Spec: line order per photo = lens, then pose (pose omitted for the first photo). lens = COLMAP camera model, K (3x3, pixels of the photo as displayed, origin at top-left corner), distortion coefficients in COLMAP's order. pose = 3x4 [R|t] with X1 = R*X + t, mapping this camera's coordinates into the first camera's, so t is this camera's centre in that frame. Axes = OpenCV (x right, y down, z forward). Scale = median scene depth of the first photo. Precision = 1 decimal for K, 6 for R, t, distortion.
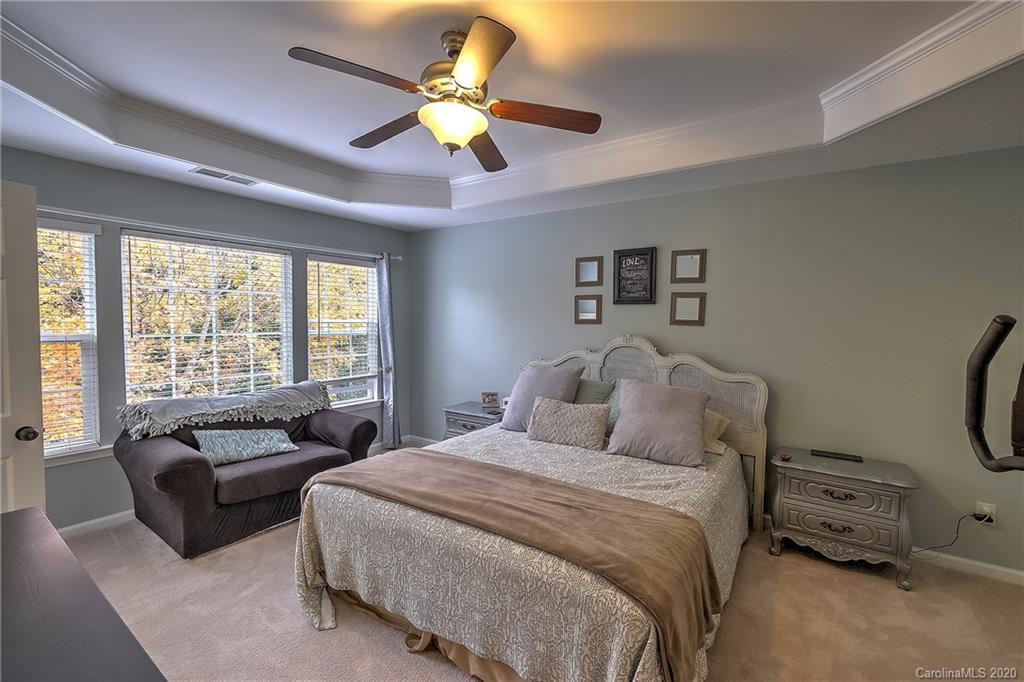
lens RADIAL K [[446.9, 0, 514.2], [0, 446.9, 340.0], [0, 0, 1]] dist [0.003201, -0.000039]
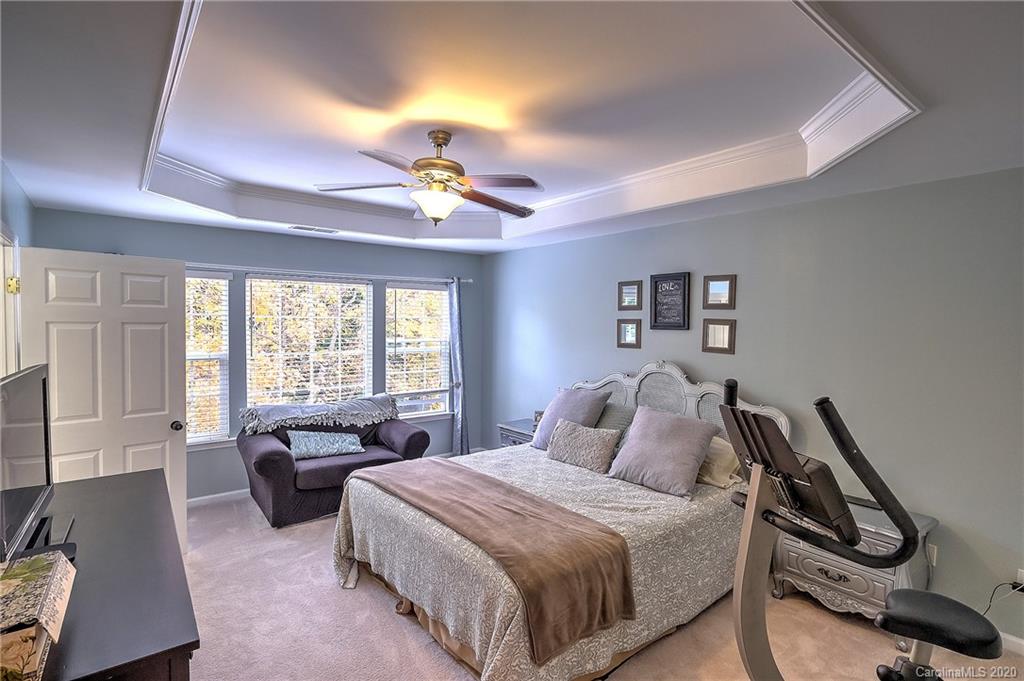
lens RADIAL K [[496.3, 0, 507.8], [0, 496.3, 340.7], [0, 0, 1]] dist [0.008876, -0.000467]
pose [[0.956554, 0.009286, -0.291408, 0.316369], [-0.013032, 0.999855, -0.010916, -0.049951], [0.291264, 0.014239, 0.956537, -0.190541]]
